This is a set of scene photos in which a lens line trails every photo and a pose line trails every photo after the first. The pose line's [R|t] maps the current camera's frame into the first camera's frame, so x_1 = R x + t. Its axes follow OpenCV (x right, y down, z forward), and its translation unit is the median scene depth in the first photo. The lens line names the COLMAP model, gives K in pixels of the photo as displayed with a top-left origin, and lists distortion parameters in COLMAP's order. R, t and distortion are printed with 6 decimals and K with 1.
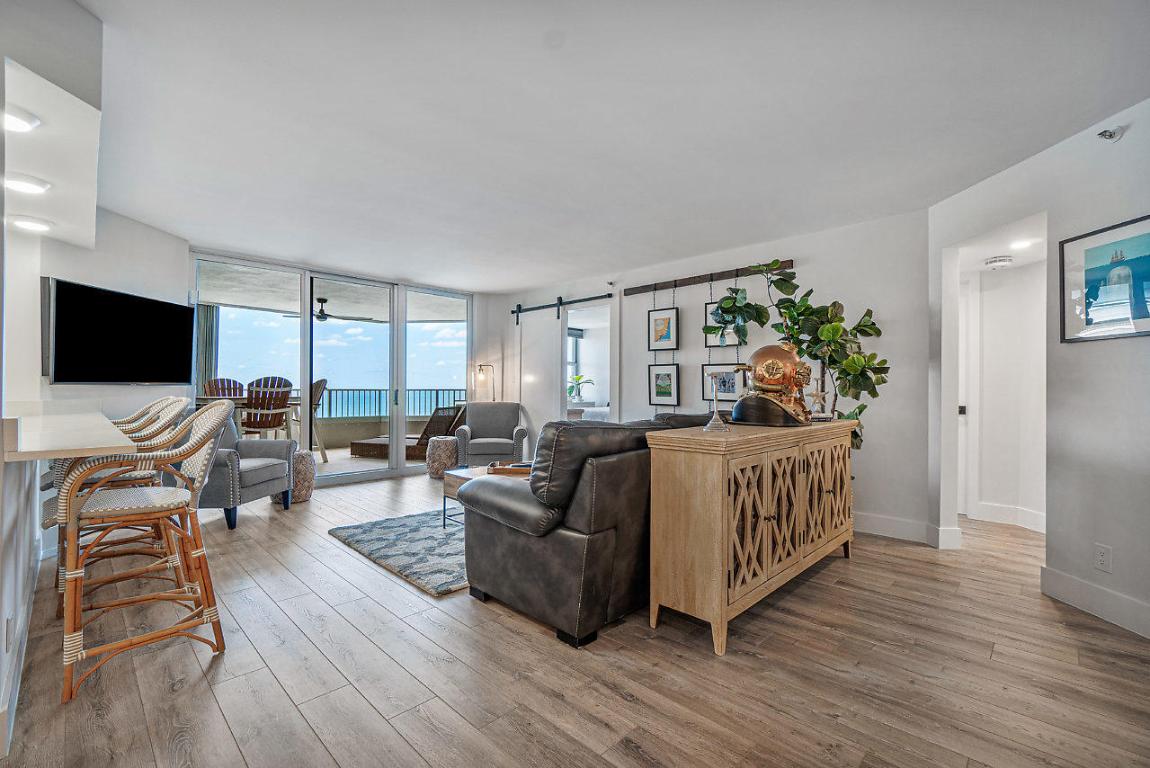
lens RADIAL K [[502.0, 0, 568.2], [0, 502.0, 389.6], [0, 0, 1]] dist [-0.003373, -0.001477]
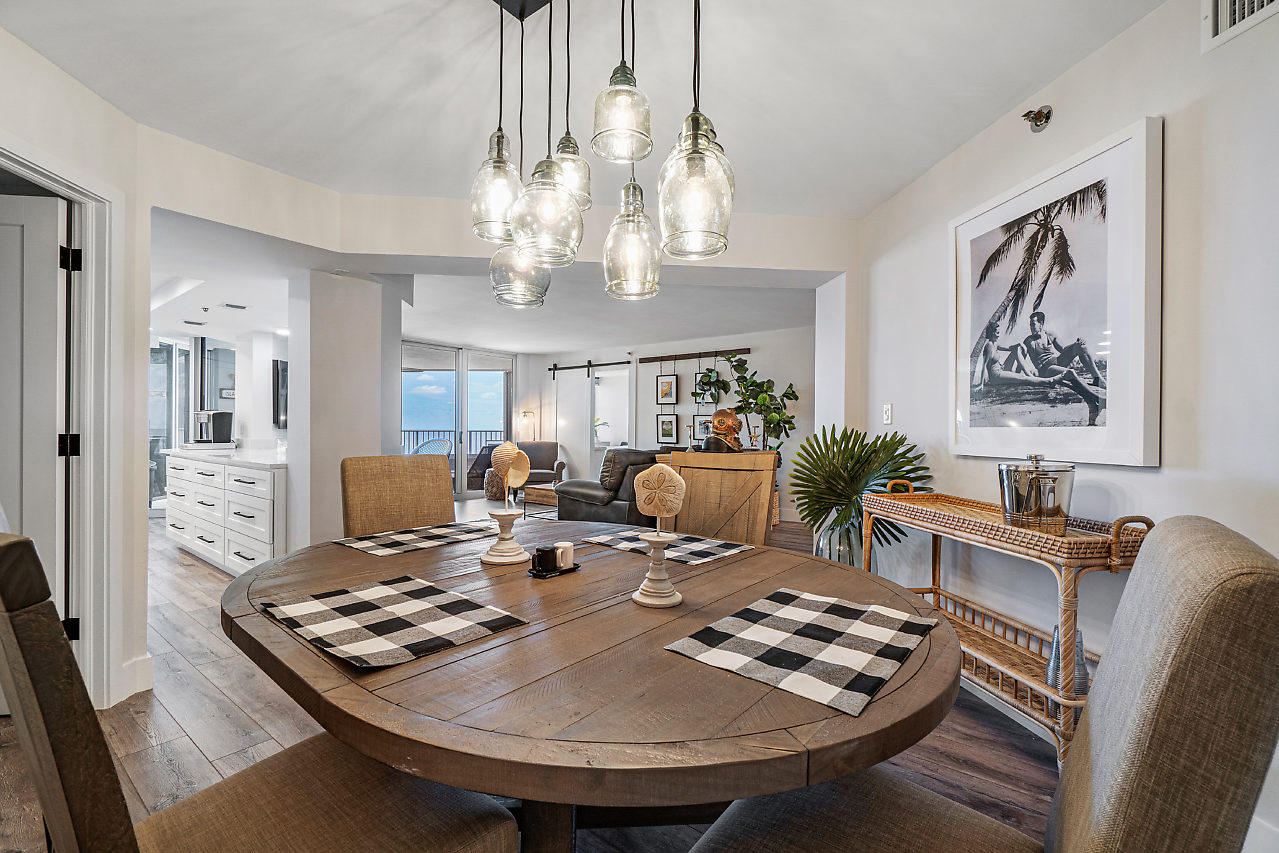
lens RADIAL K [[558.3, 0, 628.8], [0, 558.3, 430.6], [0, 0, 1]] dist [-0.003373, -0.001477]
pose [[0.994126, 0.001878, 0.108211, -0.086963], [-0.002118, 0.999996, 0.002107, -0.007356], [-0.108206, -0.002324, 0.994126, -0.546153]]
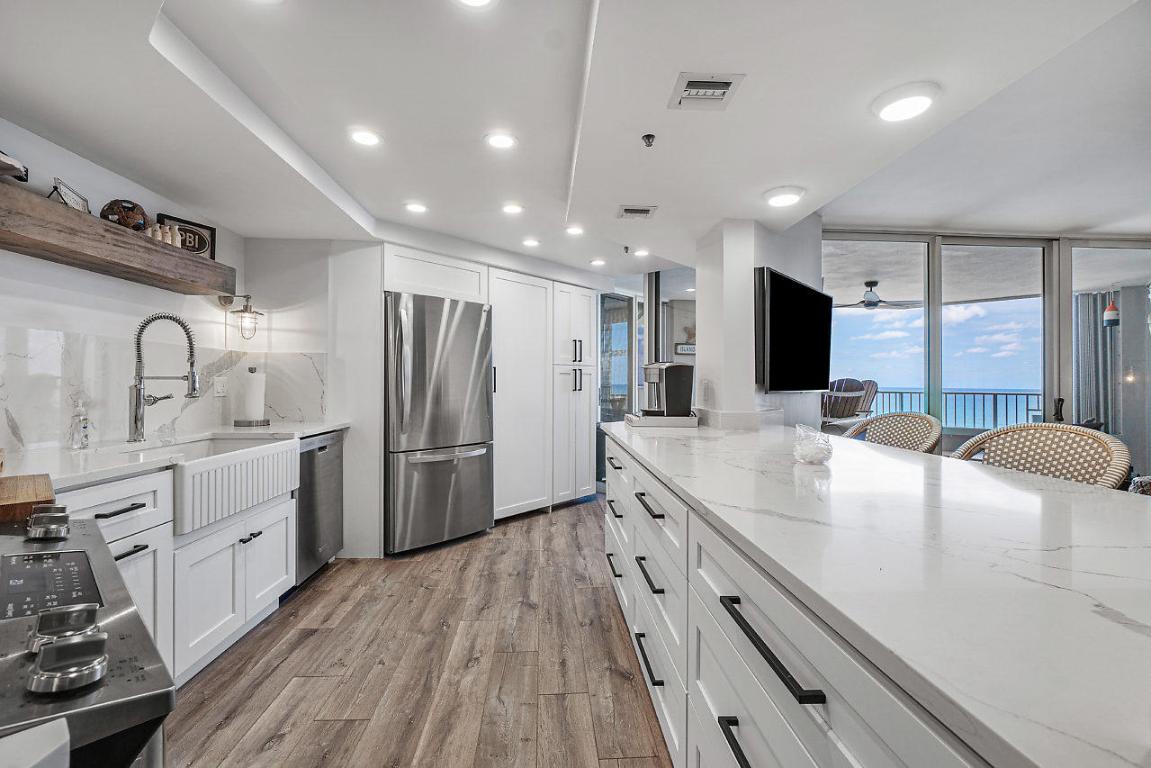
lens RADIAL K [[502.4, 0, 568.1], [0, 502.4, 378.4], [0, 0, 1]] dist [-0.003373, -0.001477]
pose [[0.741758, -0.002394, -0.670664, -0.458001], [-0.007934, 0.999892, -0.012343, -0.014576], [0.670621, 0.014477, 0.741659, 0.093385]]
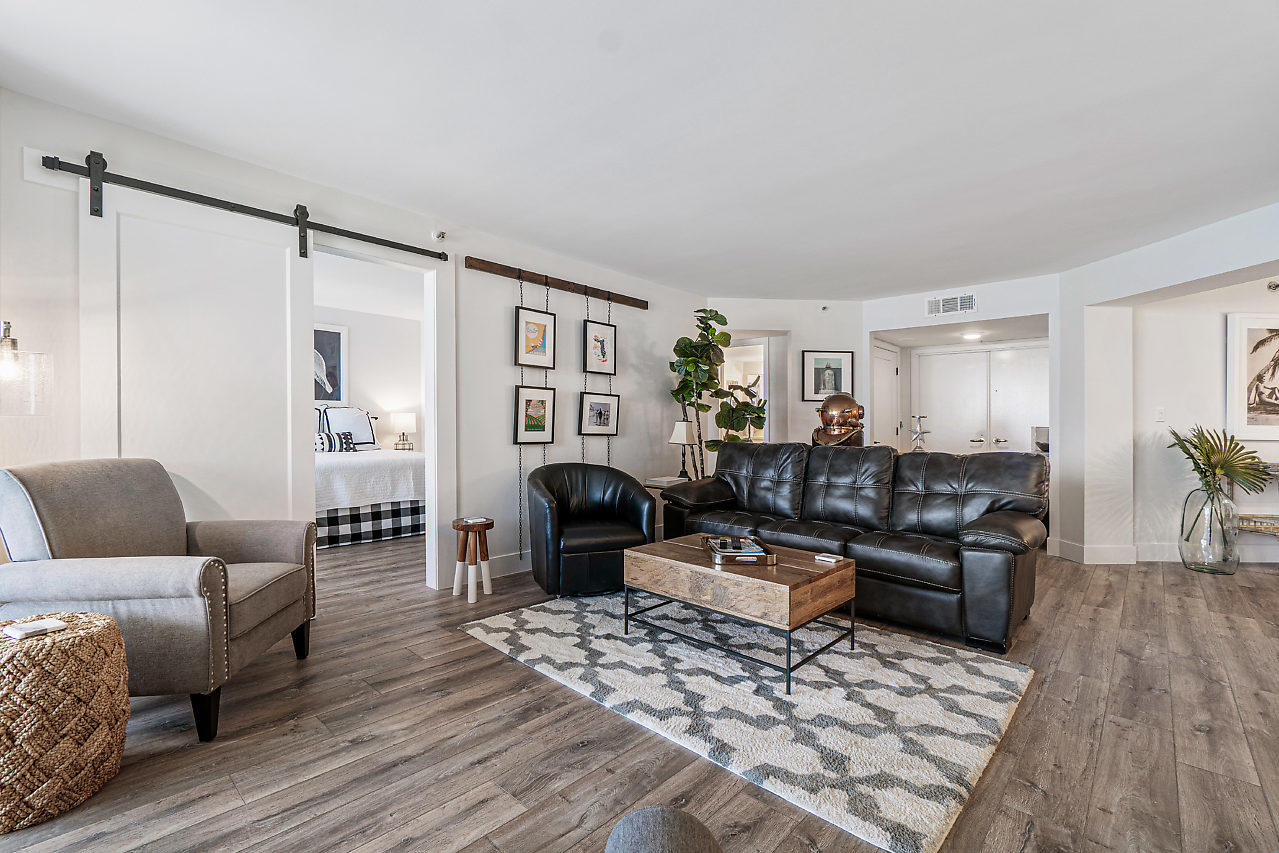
lens RADIAL K [[558.3, 0, 617.6], [0, 558.3, 421.5], [0, 0, 1]] dist [-0.003373, -0.001477]
pose [[-0.022006, -0.002772, 0.999754, -0.615622], [-0.013704, 0.999903, 0.002471, -0.004068], [-0.999664, -0.013647, -0.022042, 0.895334]]
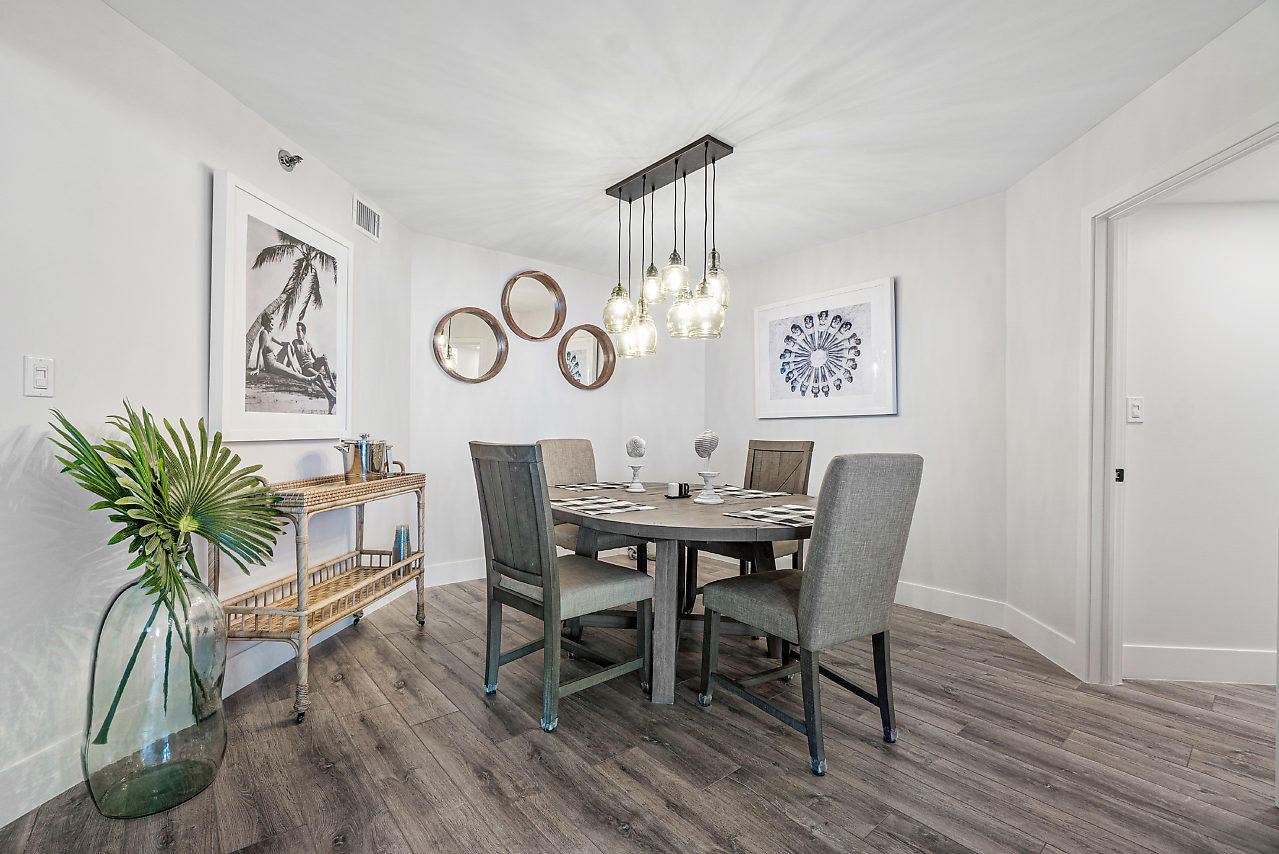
lens RADIAL K [[558.3, 0, 635.7], [0, 558.3, 423.5], [0, 0, 1]] dist [-0.003373, -0.001477]
pose [[-0.995982, -0.013547, 0.088520, -0.100691], [-0.014369, 0.999859, -0.008658, -0.000892], [-0.088391, -0.009895, -0.996037, 0.283587]]
